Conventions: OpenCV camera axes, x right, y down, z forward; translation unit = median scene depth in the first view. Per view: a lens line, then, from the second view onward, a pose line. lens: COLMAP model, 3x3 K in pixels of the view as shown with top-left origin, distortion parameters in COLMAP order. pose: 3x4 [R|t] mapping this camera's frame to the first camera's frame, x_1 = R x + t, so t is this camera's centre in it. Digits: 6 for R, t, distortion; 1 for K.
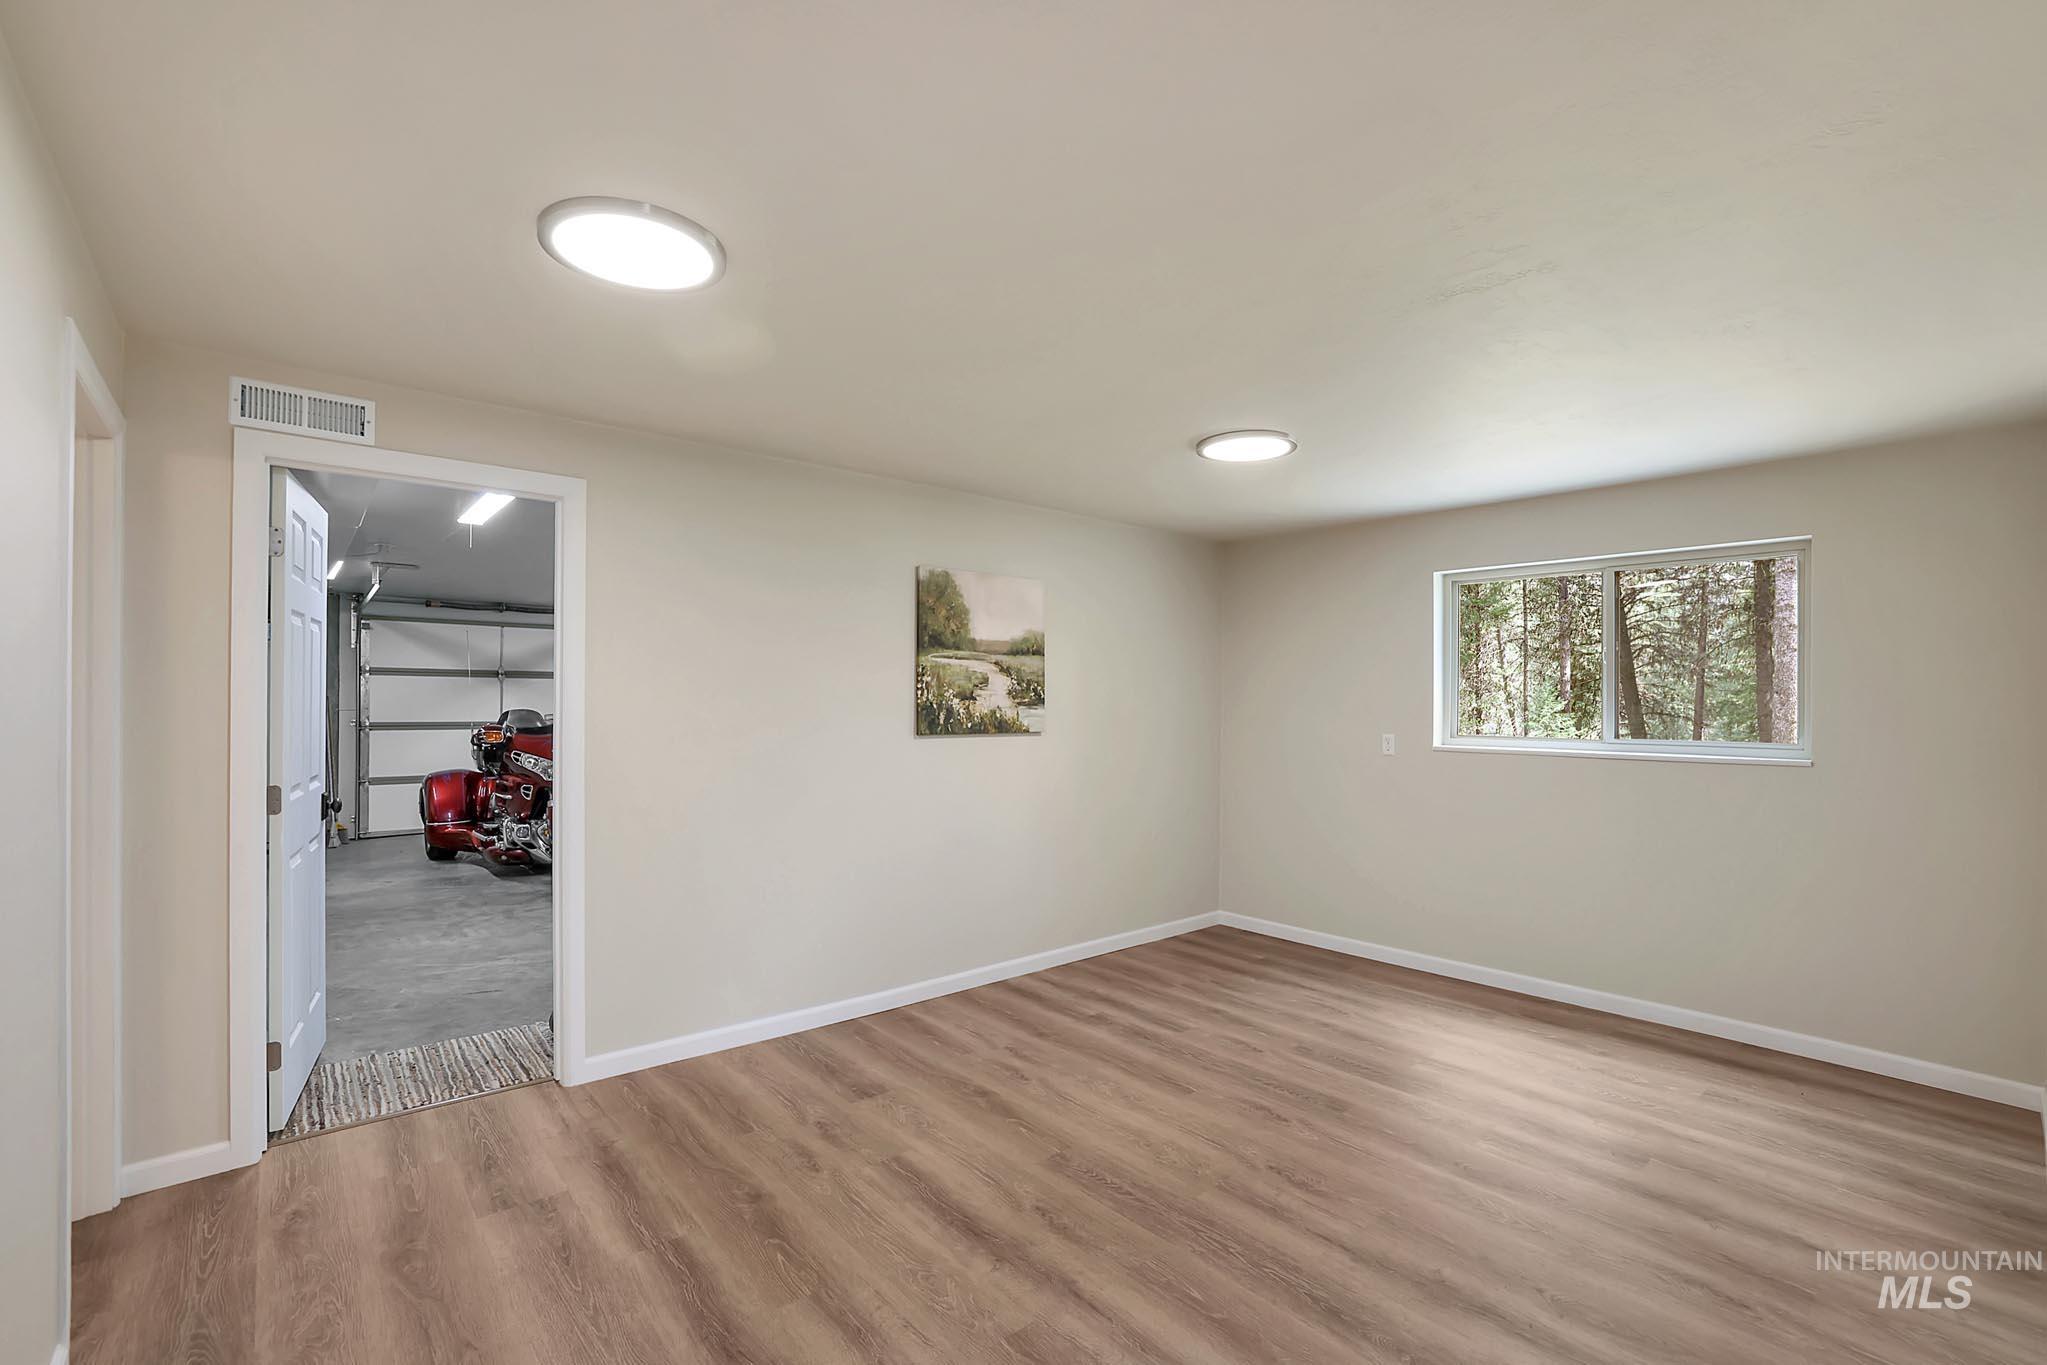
lens RADIAL K [[899.4, 0, 1016.9], [0, 899.4, 674.6], [0, 0, 1]] dist [-0.015848, 0.001099]
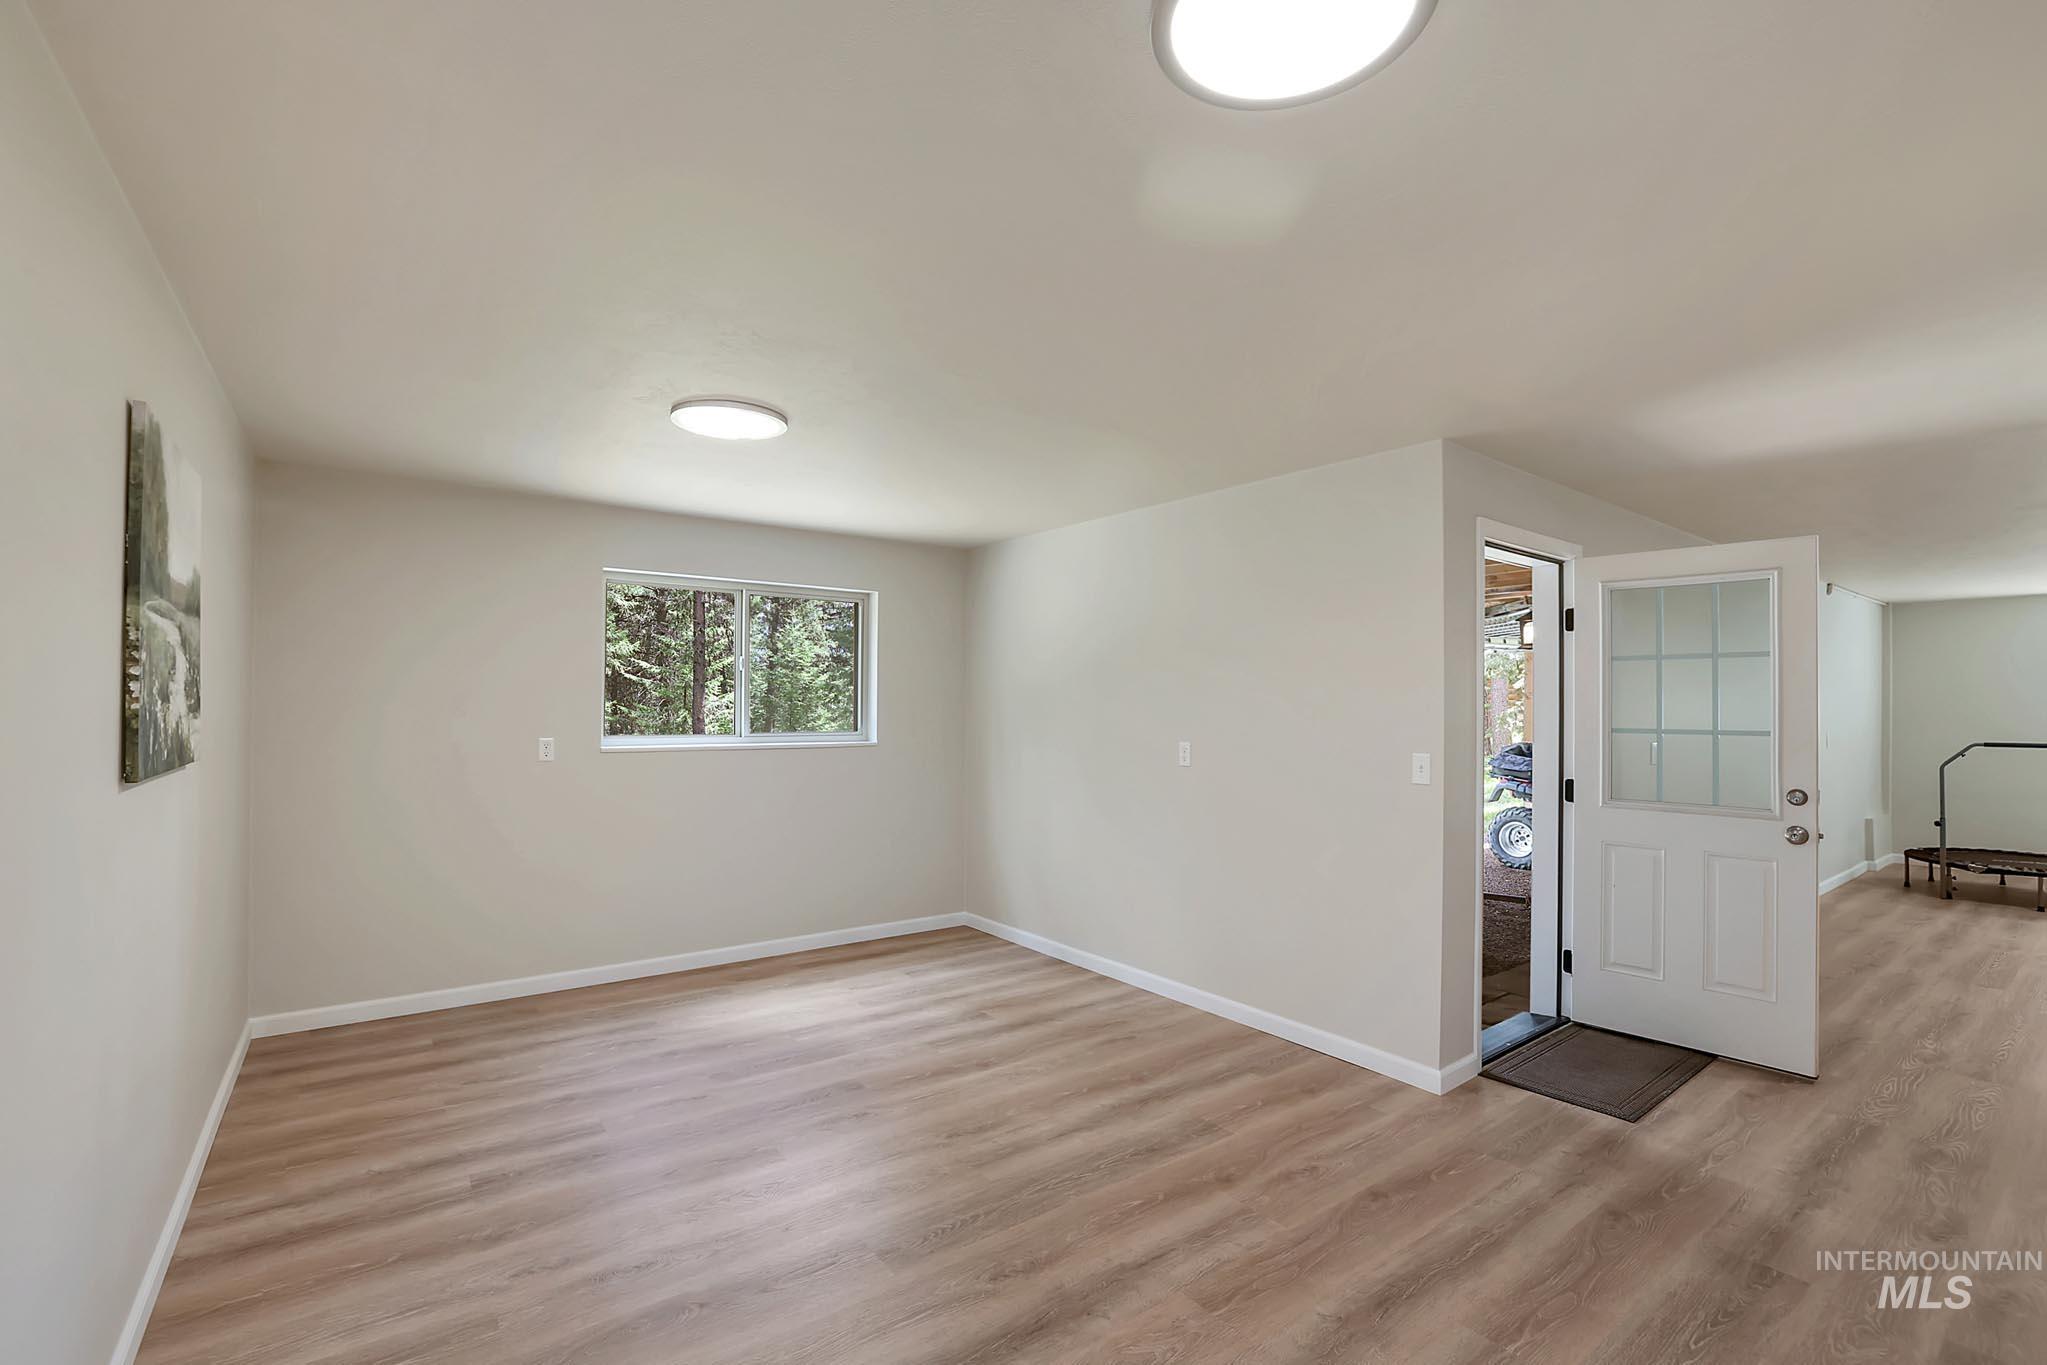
lens RADIAL K [[899.4, 0, 1016.4], [0, 899.4, 703.5], [0, 0, 1]] dist [-0.015848, 0.001099]
pose [[0.072812, -0.002074, 0.997344, -0.521725], [-0.041098, 0.999142, 0.005078, 0.011894], [-0.996499, -0.041359, 0.072664, 0.567958]]
